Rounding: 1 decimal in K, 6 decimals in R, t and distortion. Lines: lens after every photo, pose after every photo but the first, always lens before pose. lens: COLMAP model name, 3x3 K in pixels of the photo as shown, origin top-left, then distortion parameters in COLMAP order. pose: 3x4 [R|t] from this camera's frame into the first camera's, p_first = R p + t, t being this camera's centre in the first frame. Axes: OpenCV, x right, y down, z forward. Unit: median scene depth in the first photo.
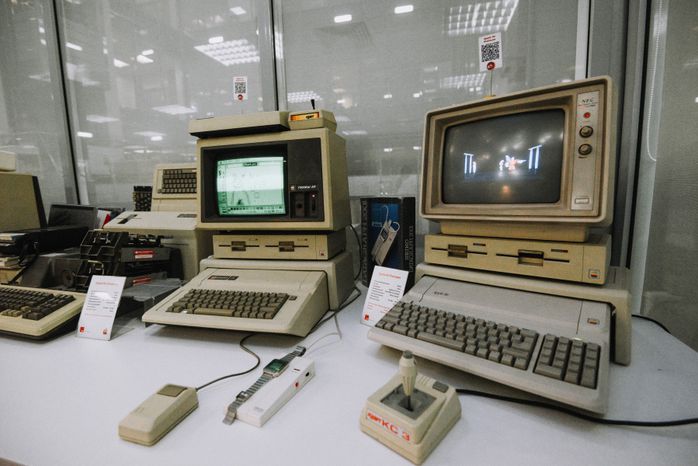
lens RADIAL K [[314.2, 0, 349.0], [0, 314.2, 233.0], [0, 0, 1]] dist [-0.003108, -0.020894]
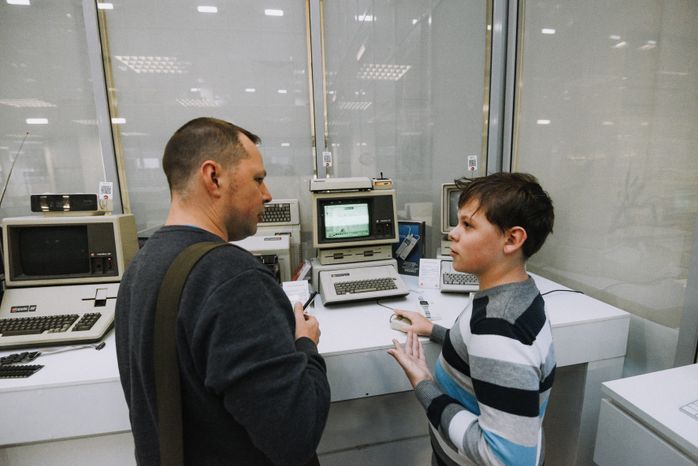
lens RADIAL K [[314.2, 0, 349.0], [0, 314.2, 233.0], [0, 0, 1]] dist [-0.003108, -0.020894]
pose [[0.916778, -0.072312, 0.392797, -0.991776], [0.068139, 0.997373, 0.024575, -0.124097], [-0.393542, 0.004235, 0.919297, -0.588273]]
